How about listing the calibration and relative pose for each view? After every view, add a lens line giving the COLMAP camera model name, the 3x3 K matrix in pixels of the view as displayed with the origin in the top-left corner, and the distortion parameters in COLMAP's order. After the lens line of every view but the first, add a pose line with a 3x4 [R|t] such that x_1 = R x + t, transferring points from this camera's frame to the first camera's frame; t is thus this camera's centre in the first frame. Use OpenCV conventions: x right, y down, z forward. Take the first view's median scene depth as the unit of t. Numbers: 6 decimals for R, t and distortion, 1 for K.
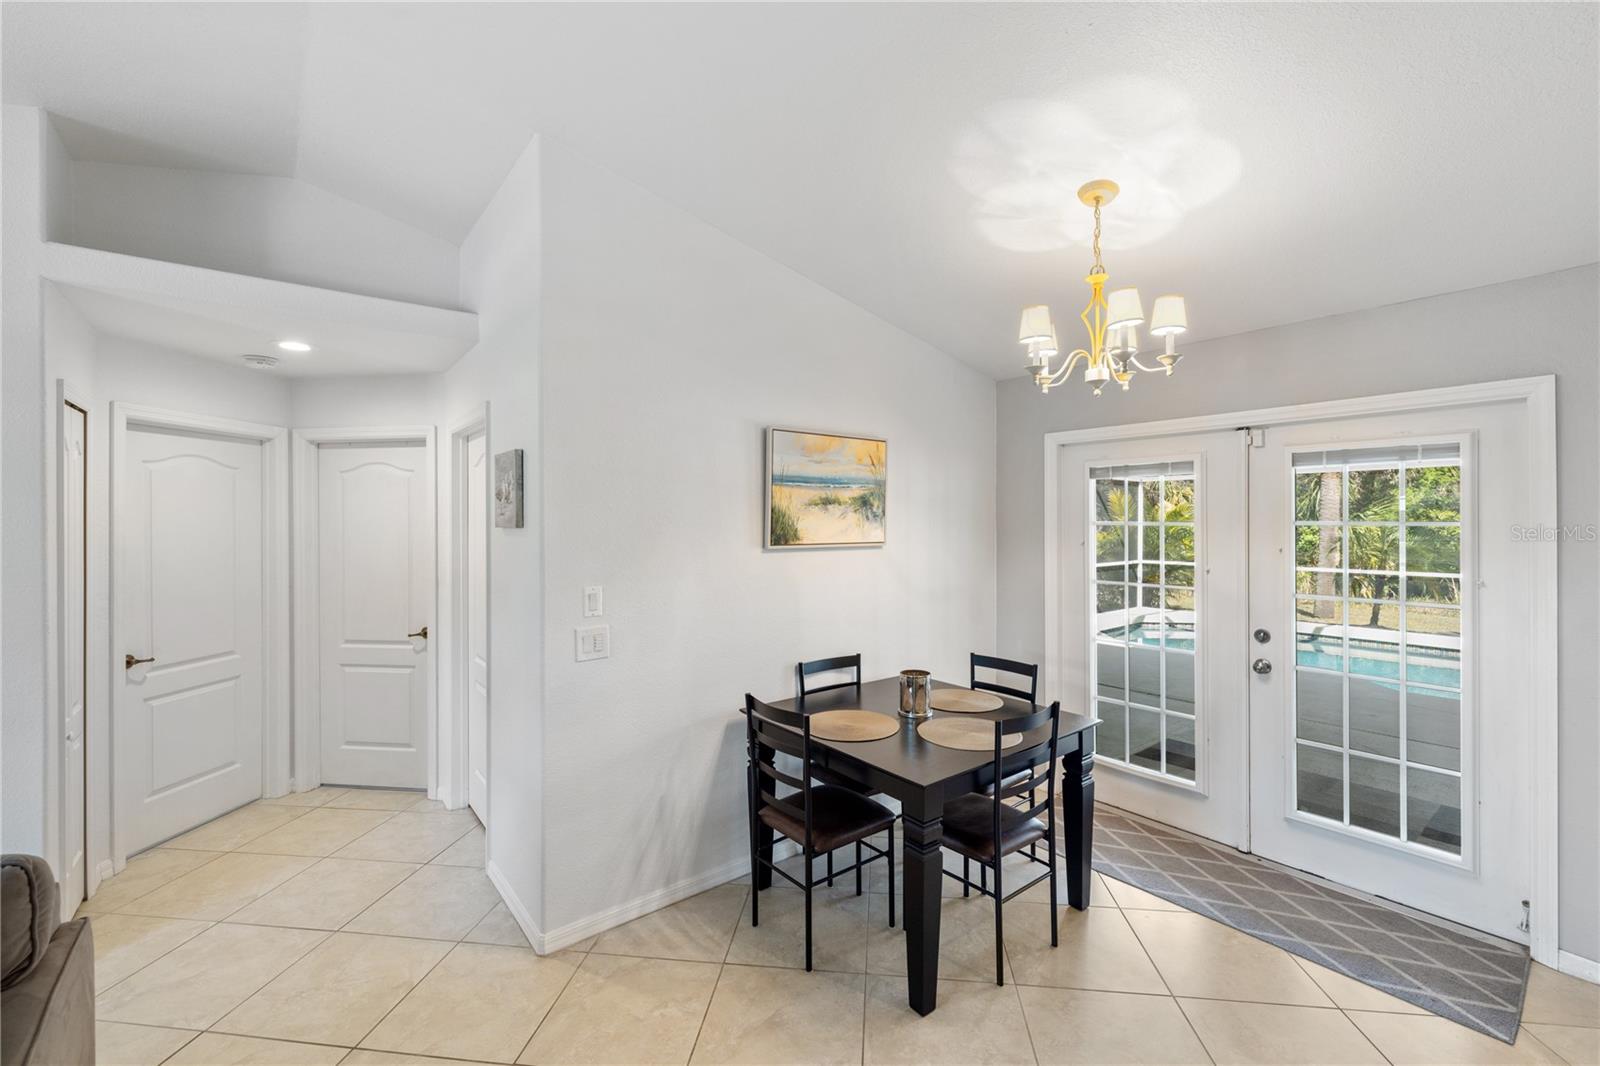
lens RADIAL K [[668.8, 0, 800.9], [0, 668.8, 521.4], [0, 0, 1]] dist [-0.001945, -0.000088]
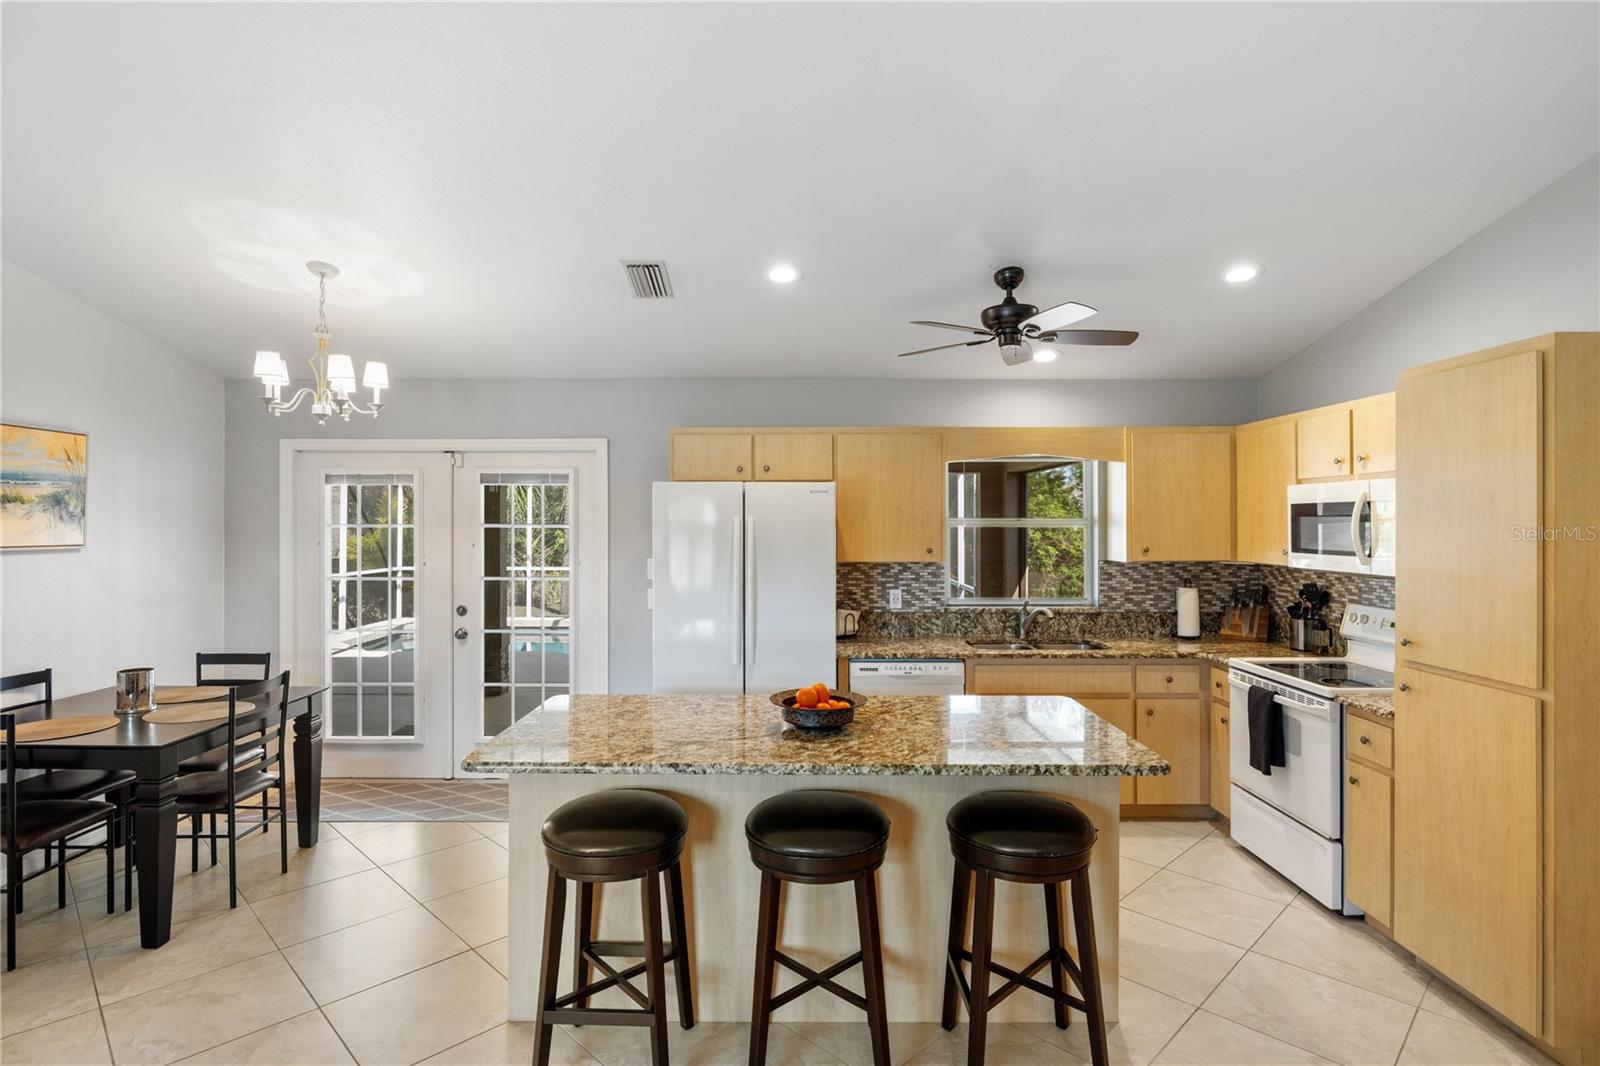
lens RADIAL K [[822.7, 0, 798.2], [0, 822.7, 524.1], [0, 0, 1]] dist [-0.000781, 0.000153]
pose [[0.617712, 0.003494, 0.786397, -0.179117], [-0.002294, 0.999994, -0.002640, 0.003781], [-0.786401, -0.000173, 0.617716, -0.532407]]
